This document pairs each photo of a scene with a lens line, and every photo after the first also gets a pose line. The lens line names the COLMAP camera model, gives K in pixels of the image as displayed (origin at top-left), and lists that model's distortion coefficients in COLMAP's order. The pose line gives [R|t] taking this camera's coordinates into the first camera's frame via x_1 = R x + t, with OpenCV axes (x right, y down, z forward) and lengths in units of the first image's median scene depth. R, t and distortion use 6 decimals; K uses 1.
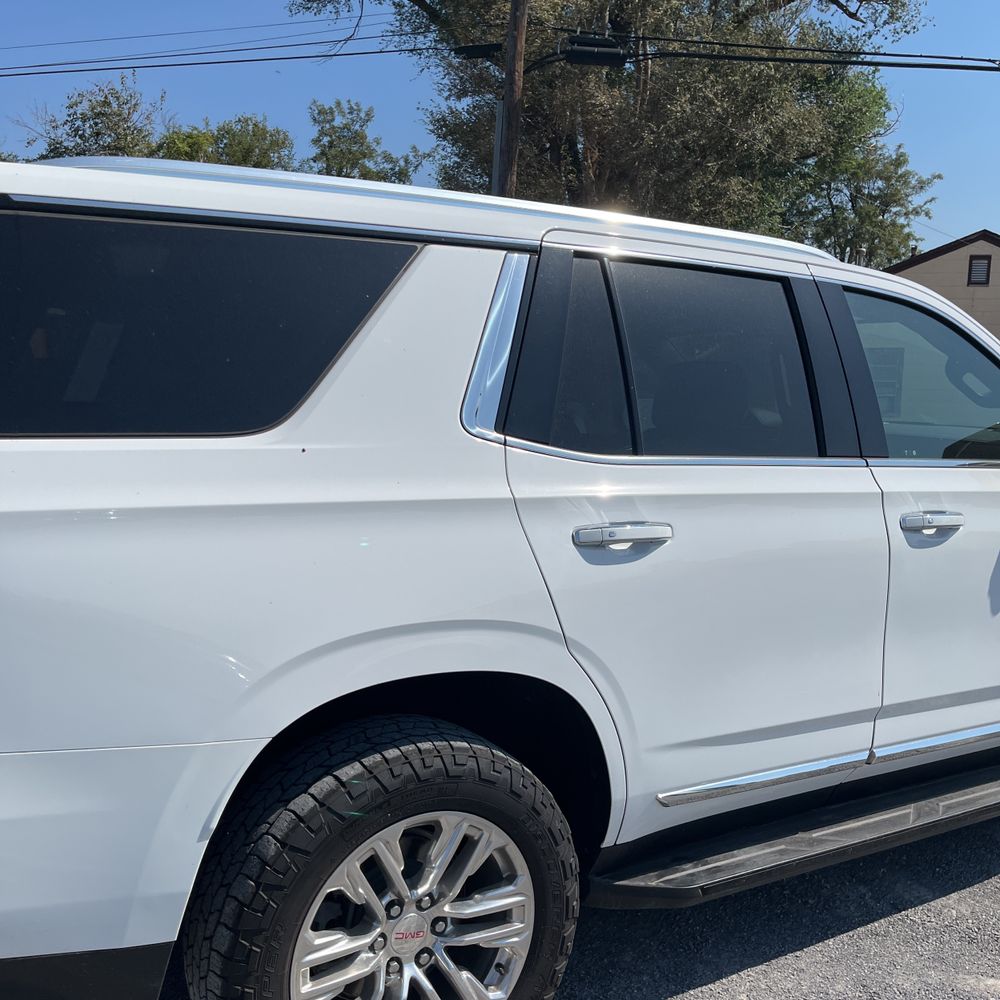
lens RADIAL K [[1015.8, 0, 496.9], [0, 1015.8, 514.6], [0, 0, 1]] dist [0.073815, -0.081775]
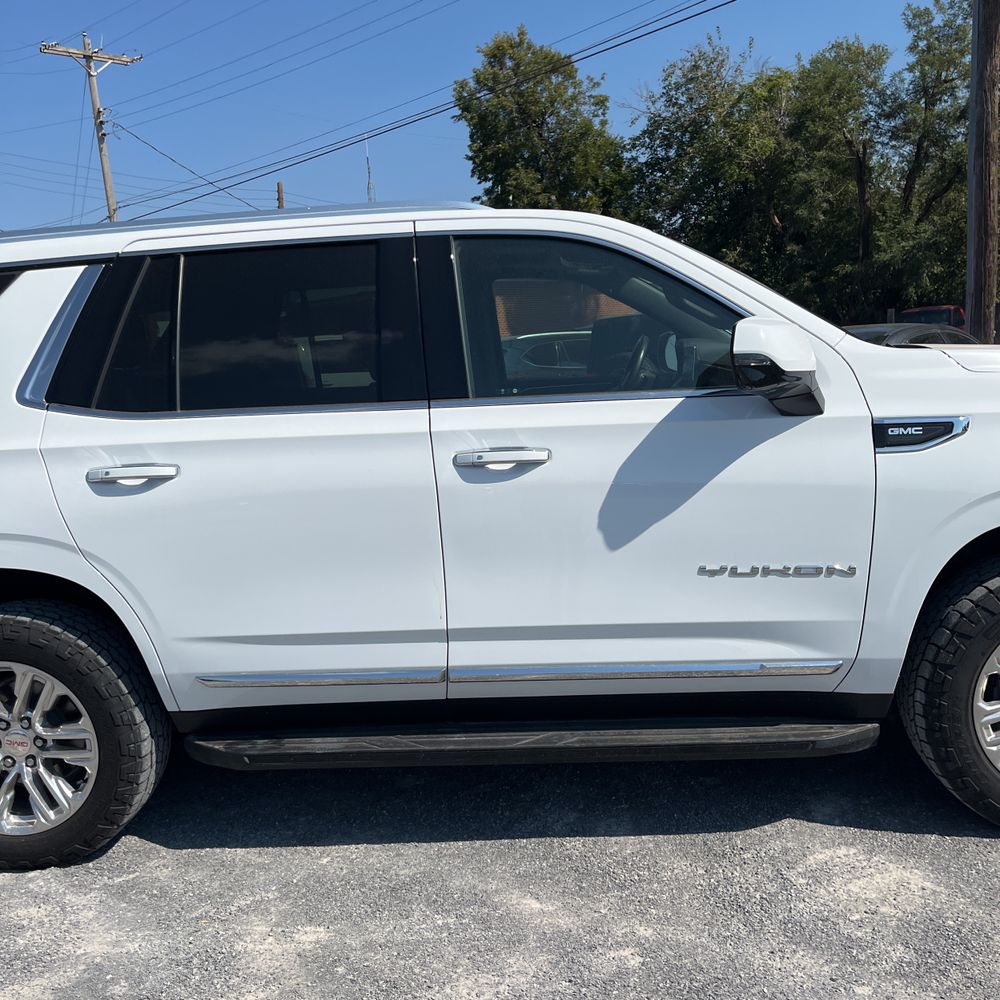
lens RADIAL K [[1015.8, 0, 496.9], [0, 1015.8, 514.6], [0, 0, 1]] dist [0.073815, -0.081775]
pose [[0.809675, 0.010343, -0.586788, 0.932935], [0.021891, 0.998617, 0.047808, 0.014152], [0.586470, -0.051554, 0.808328, 0.151018]]
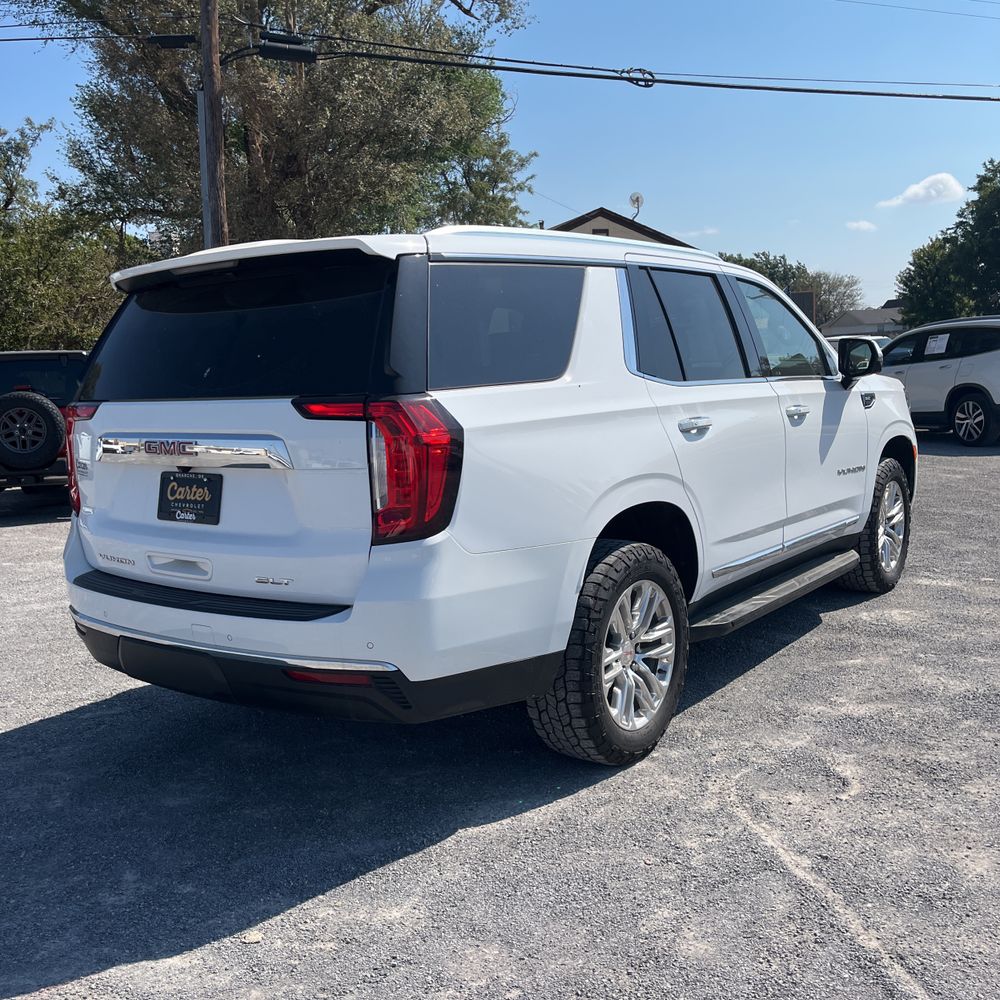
lens RADIAL K [[1015.8, 0, 496.9], [0, 1015.8, 514.6], [0, 0, 1]] dist [0.073815, -0.081775]
pose [[0.929903, -0.120004, 0.347677, -0.617694], [0.110688, 0.992762, 0.046611, 0.040278], [-0.350754, -0.004860, 0.936455, -0.411682]]
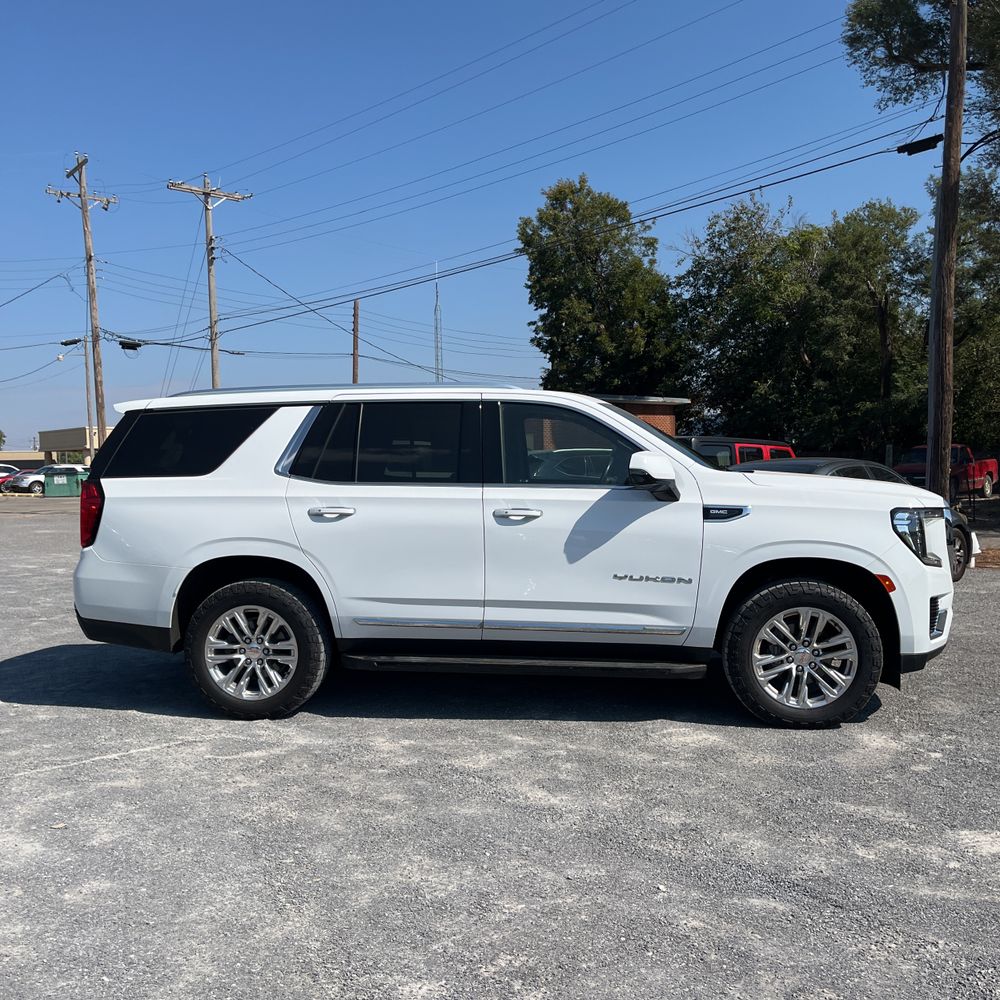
lens RADIAL K [[1015.8, 0, 496.9], [0, 1015.8, 514.6], [0, 0, 1]] dist [0.073815, -0.081775]
pose [[0.784022, -0.003910, -0.620721, 1.509887], [-0.040105, 0.997572, -0.056939, 0.115780], [0.619437, 0.069536, 0.781961, -0.562036]]
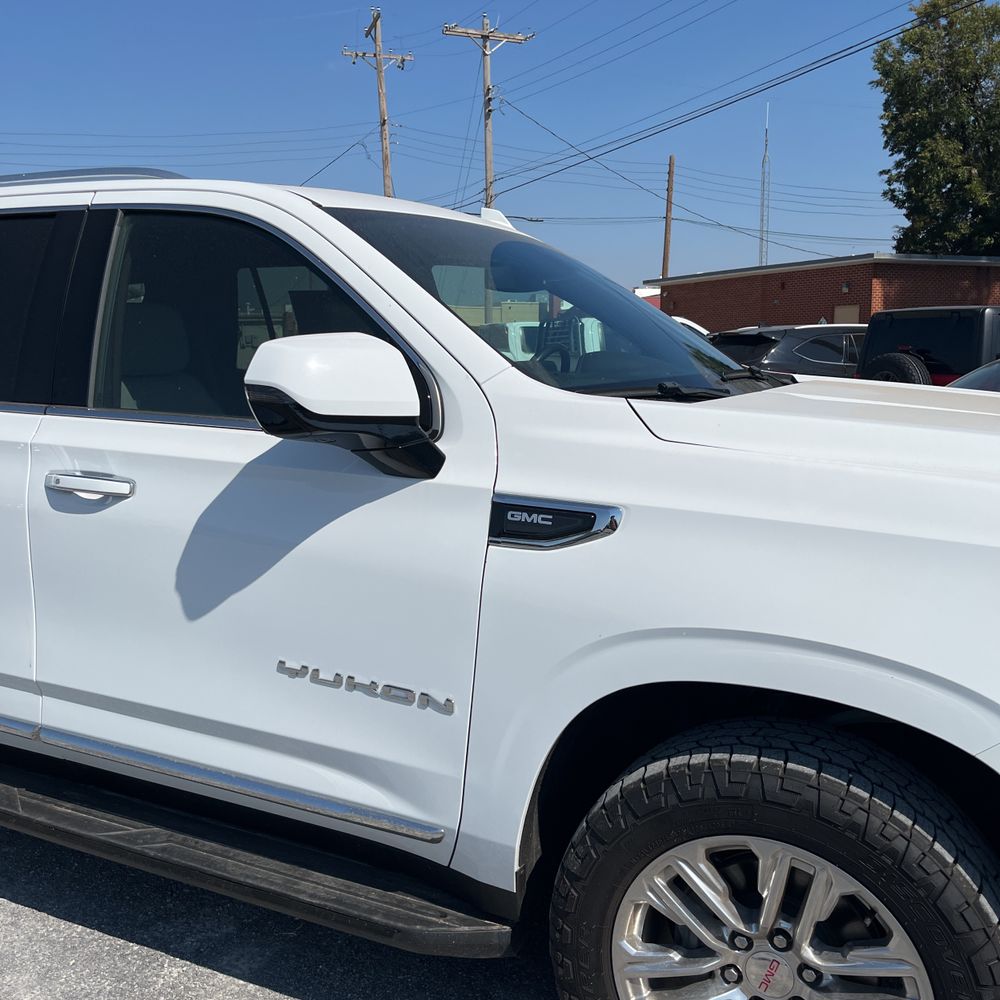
lens RADIAL K [[1024.7, 0, 506.5], [0, 1024.7, 494.4], [0, 0, 1]] dist [0.048382, -0.042906]
pose [[0.531370, 0.097728, -0.841484, 1.199608], [-0.083033, 0.994549, 0.063071, -0.060173], [0.843060, 0.036357, 0.536589, 0.762517]]
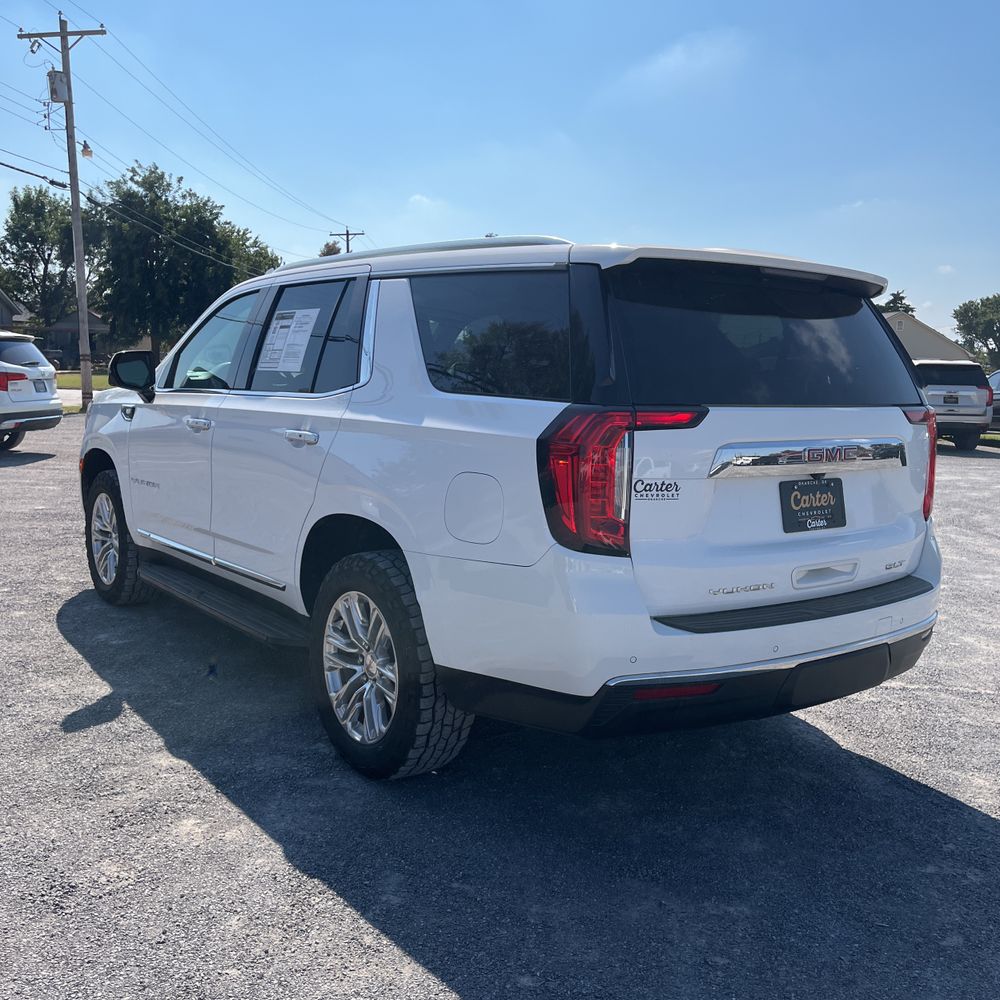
lens RADIAL K [[1015.8, 0, 496.9], [0, 1015.8, 514.6], [0, 0, 1]] dist [0.073815, -0.081775]
pose [[-0.082100, -0.172725, 0.981542, -1.217948], [0.086384, 0.979927, 0.179666, -0.095181], [-0.992873, 0.099541, -0.065531, 0.554563]]
